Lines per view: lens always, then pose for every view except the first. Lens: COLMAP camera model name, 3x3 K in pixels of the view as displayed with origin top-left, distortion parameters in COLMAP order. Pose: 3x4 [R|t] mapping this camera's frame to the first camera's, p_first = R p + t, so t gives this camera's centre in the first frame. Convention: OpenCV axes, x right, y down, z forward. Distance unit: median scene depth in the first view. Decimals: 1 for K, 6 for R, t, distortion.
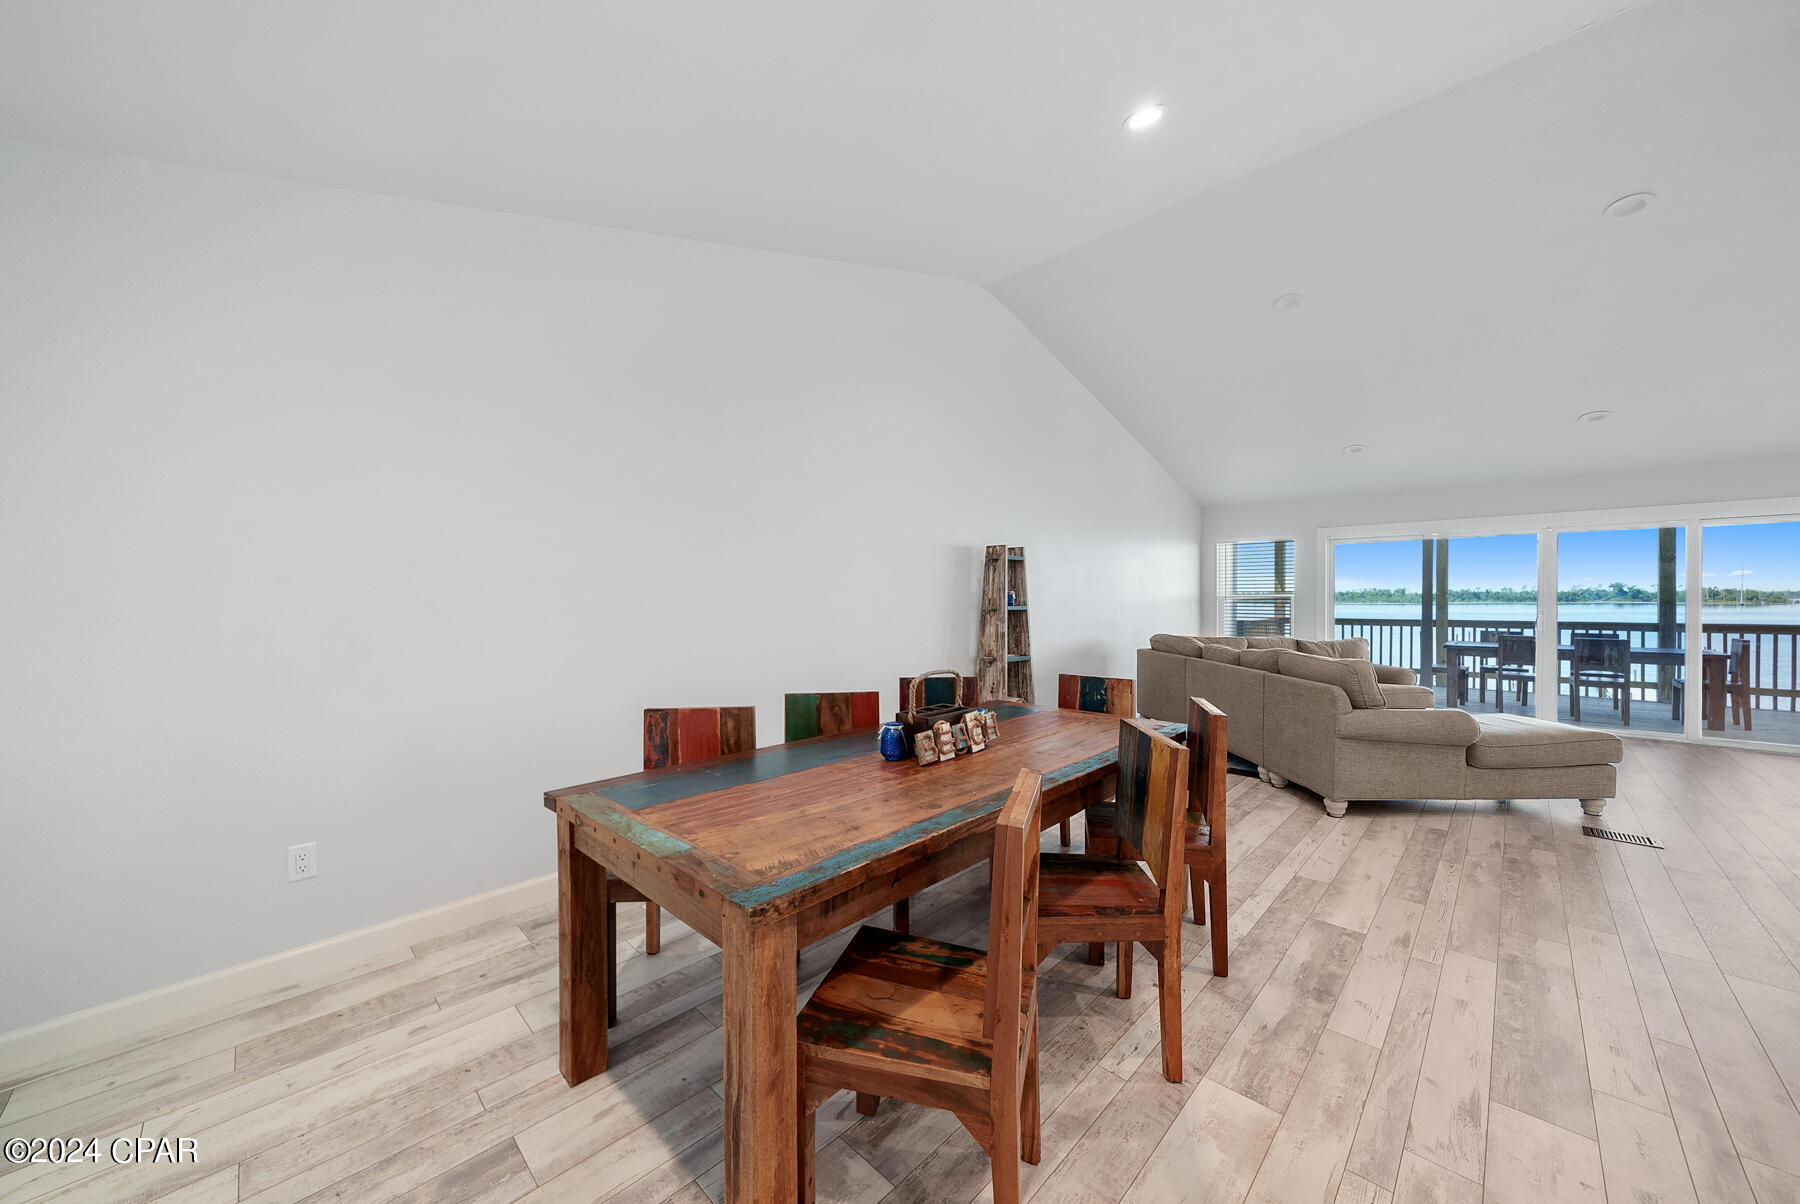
lens RADIAL K [[634.4, 0, 882.4], [0, 634.4, 604.1], [0, 0, 1]] dist [-0.008967, 0.000536]
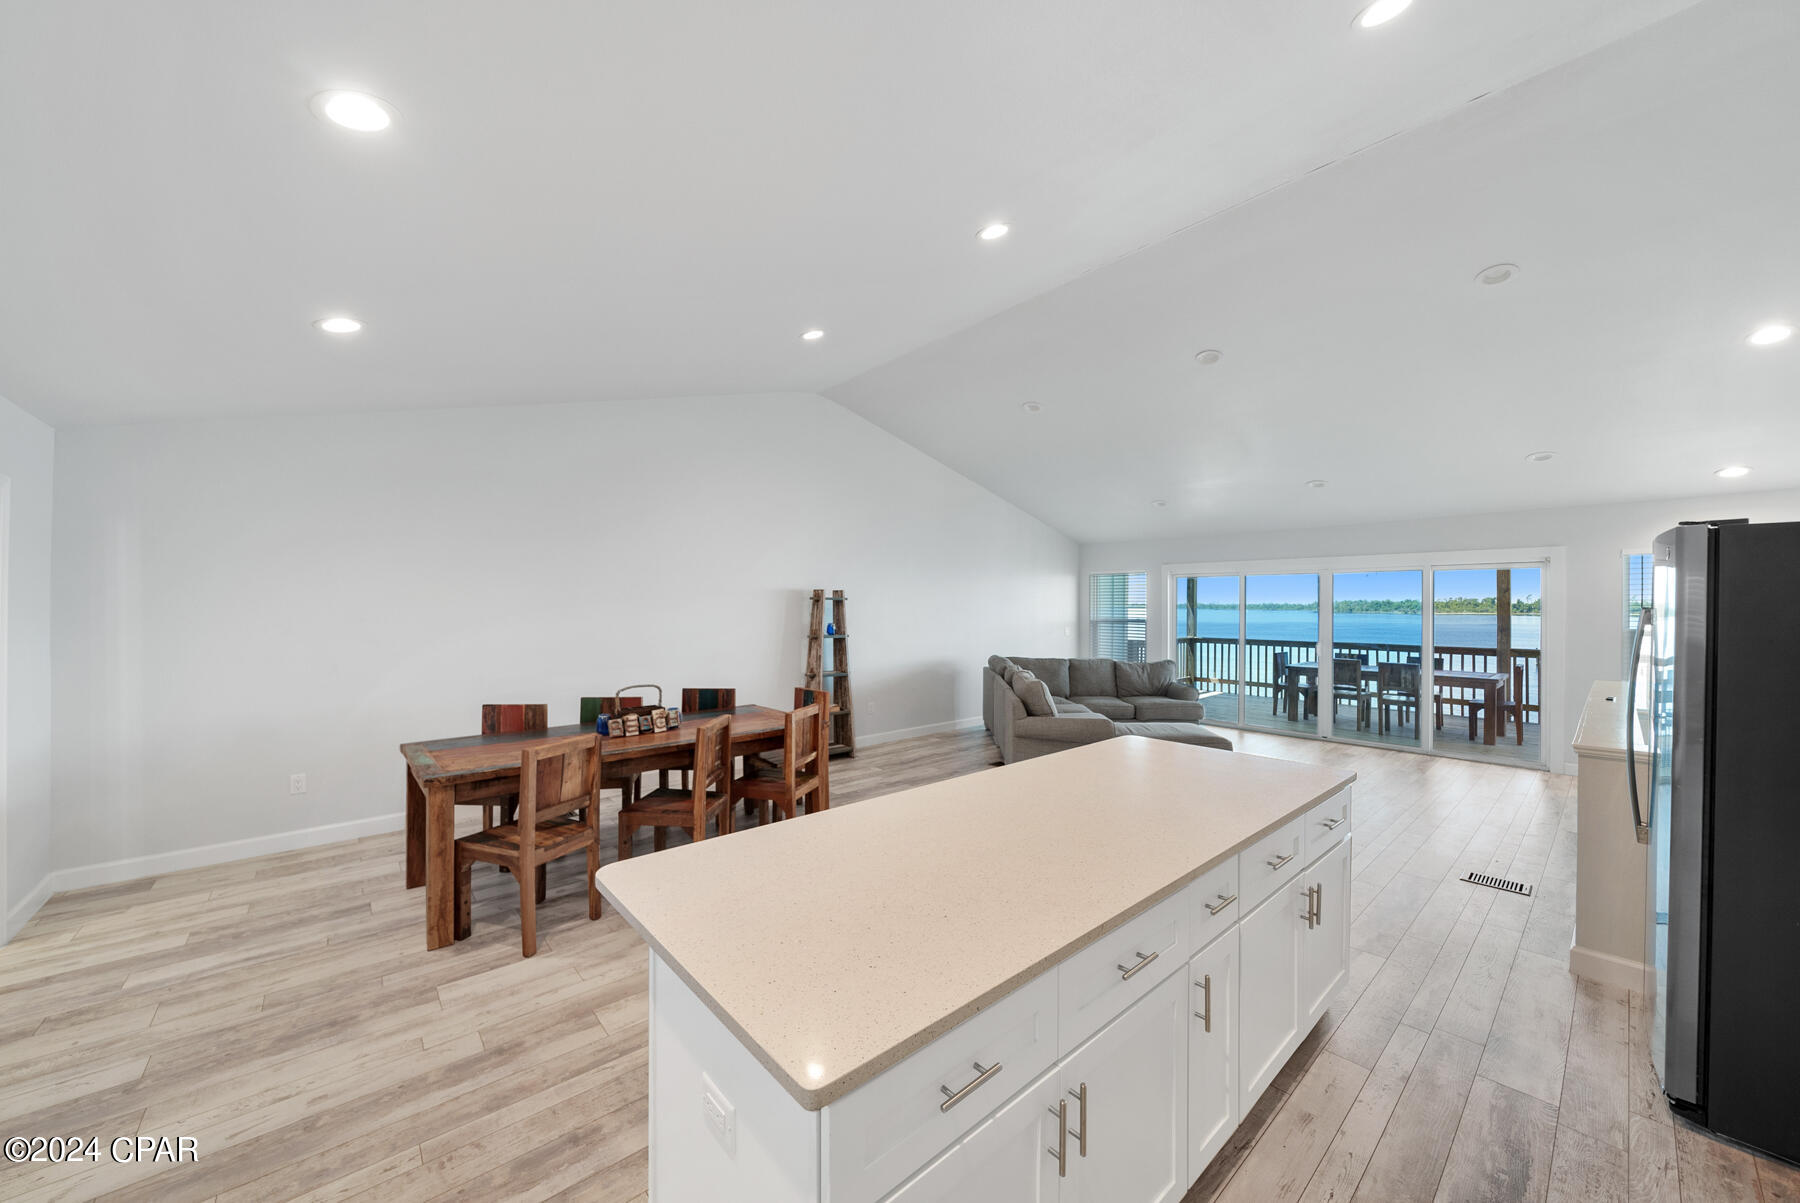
lens RADIAL K [[638.9, 0, 881.6], [0, 638.9, 603.8], [0, 0, 1]] dist [-0.002027, 0.000135]
pose [[0.996510, 0.003697, -0.083388, 0.870471], [-0.004596, 0.999933, -0.010596, -0.100376], [0.083343, 0.010943, 0.996461, -0.676868]]
